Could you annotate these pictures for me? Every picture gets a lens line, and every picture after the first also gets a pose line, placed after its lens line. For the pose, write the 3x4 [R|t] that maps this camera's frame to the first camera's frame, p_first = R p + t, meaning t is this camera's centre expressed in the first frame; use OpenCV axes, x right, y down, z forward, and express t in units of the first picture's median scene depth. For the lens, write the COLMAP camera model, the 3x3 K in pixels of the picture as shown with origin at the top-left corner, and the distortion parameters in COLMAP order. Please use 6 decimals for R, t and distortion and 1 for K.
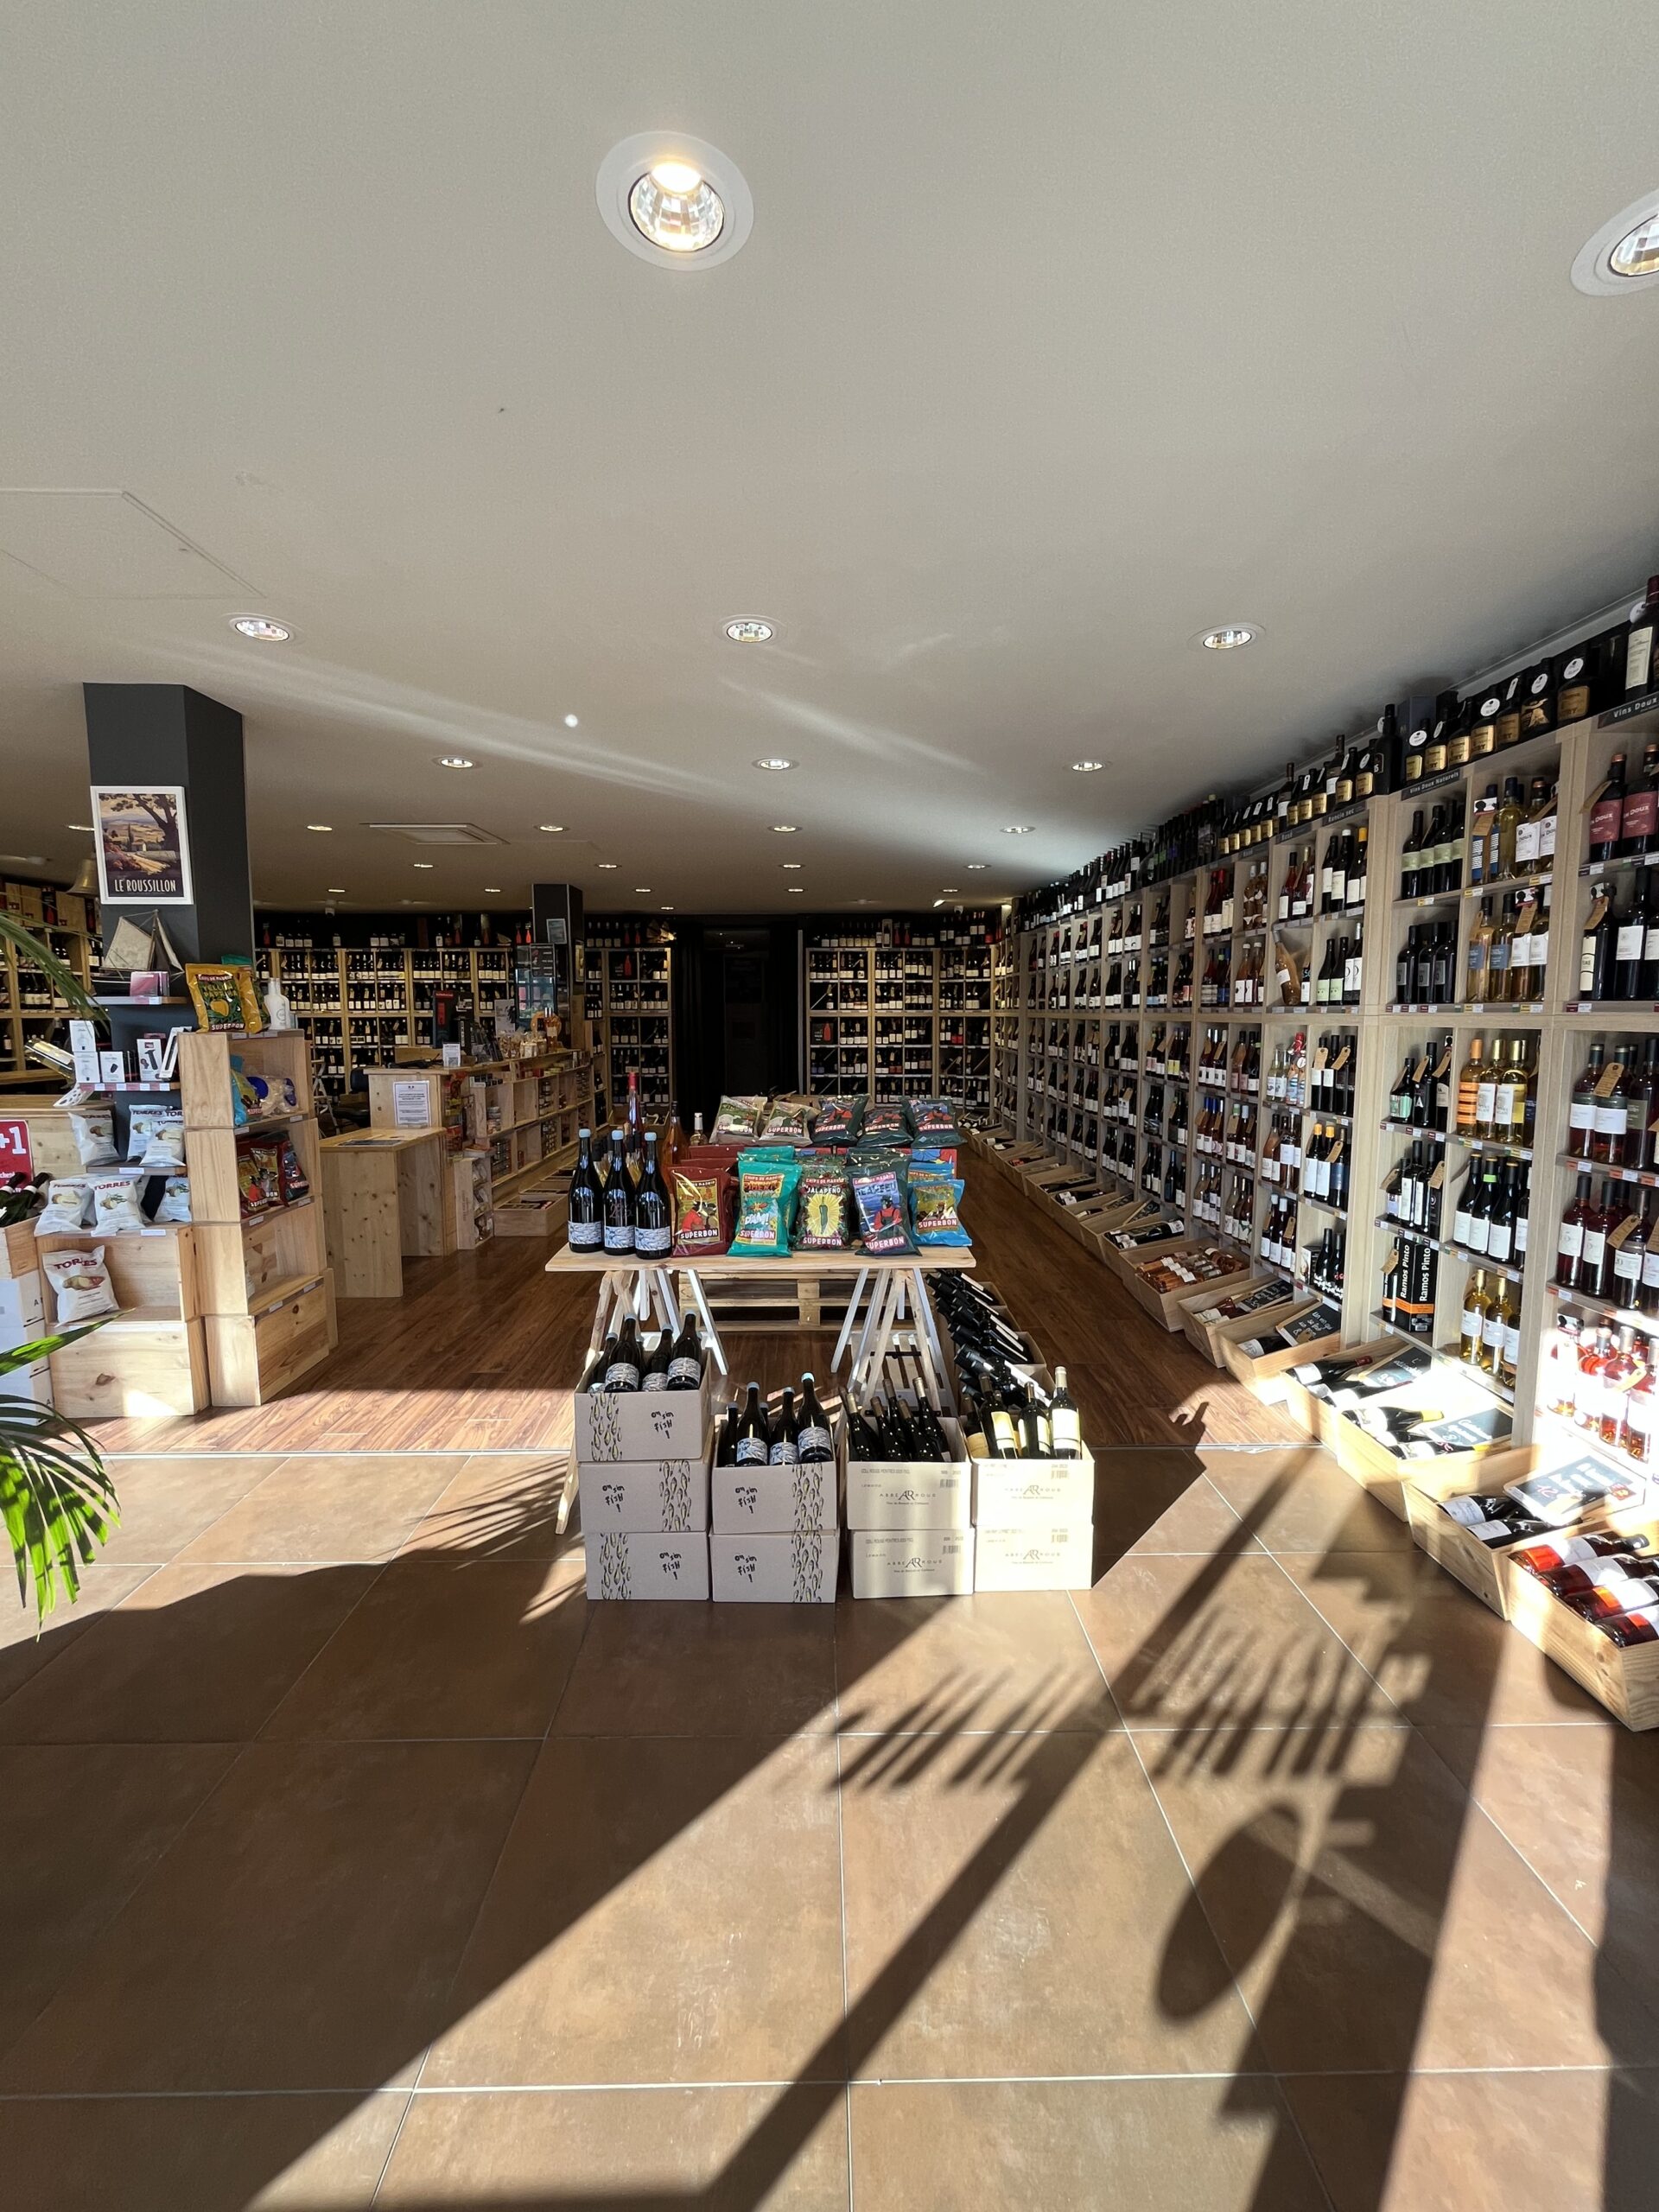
lens RADIAL K [[891.4, 0, 829.5], [0, 891.4, 1106.0], [0, 0, 1]] dist [0.000486, -0.000505]
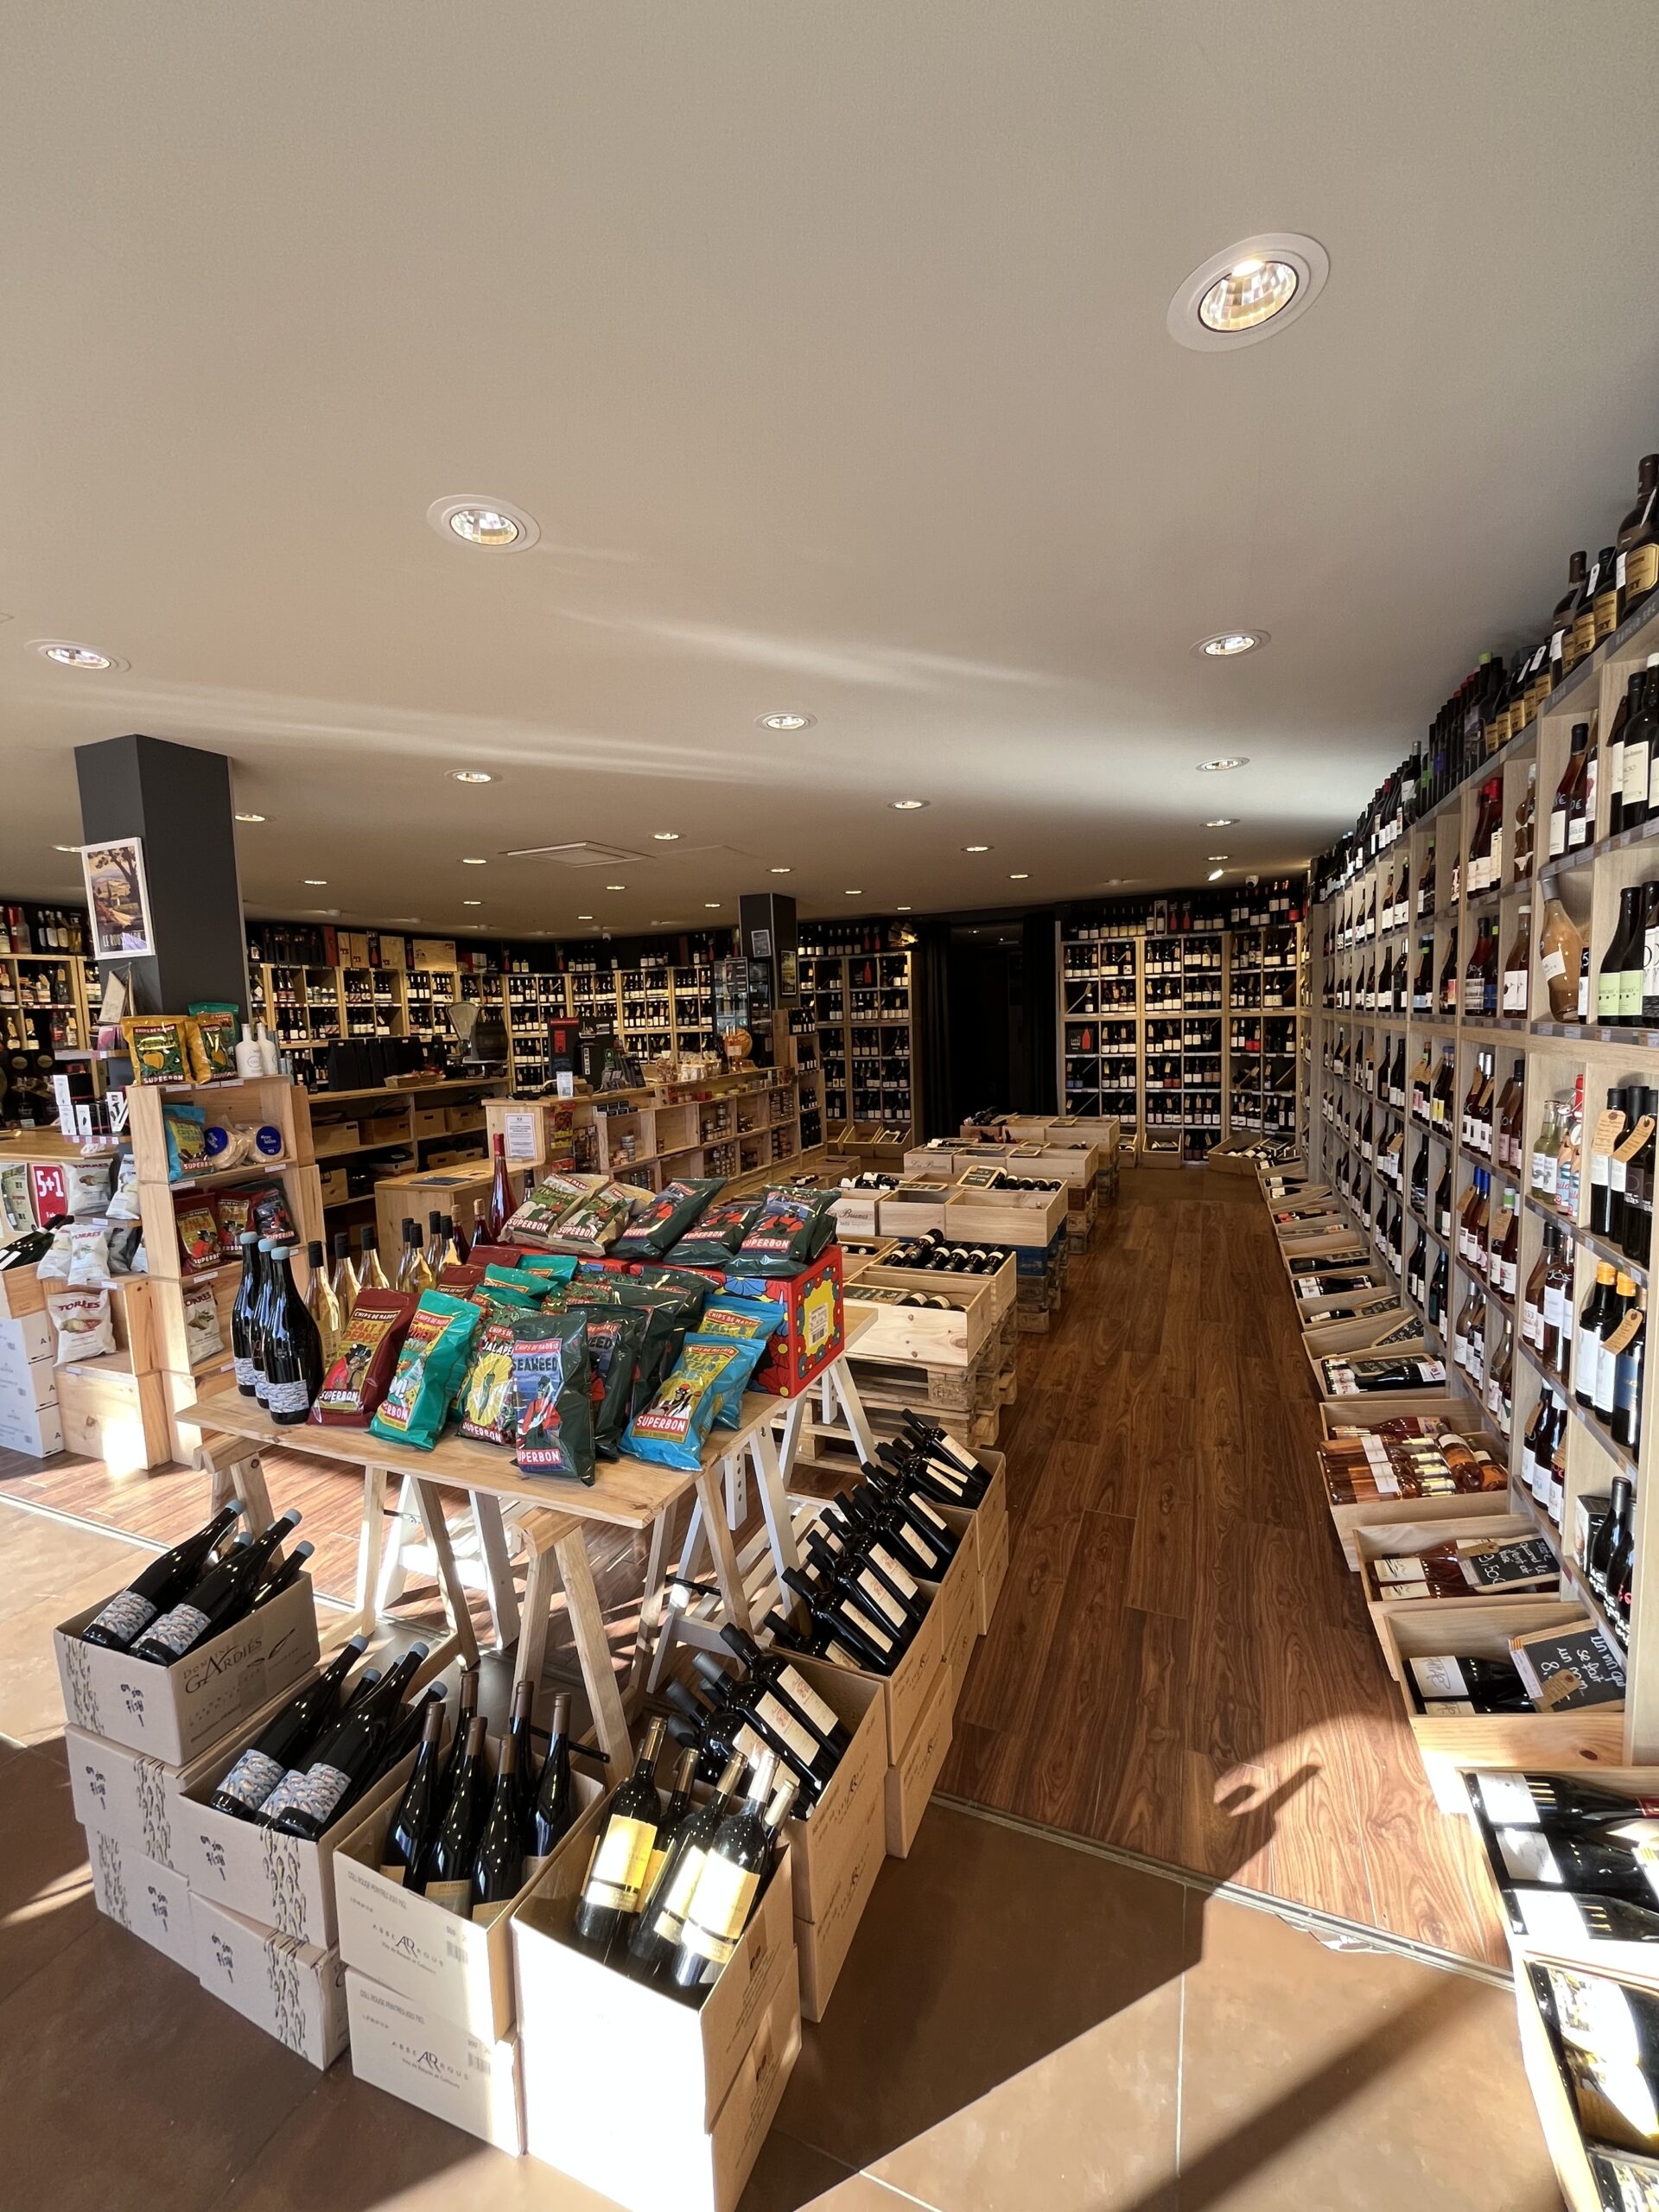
lens RADIAL K [[891.4, 0, 829.5], [0, 891.4, 1106.0], [0, 0, 1]] dist [0.000486, -0.000505]
pose [[0.915053, 0.010128, -0.403206, 0.121664], [-0.008587, 0.999947, 0.005631, -0.022820], [0.403242, -0.001690, 0.915092, 0.128293]]
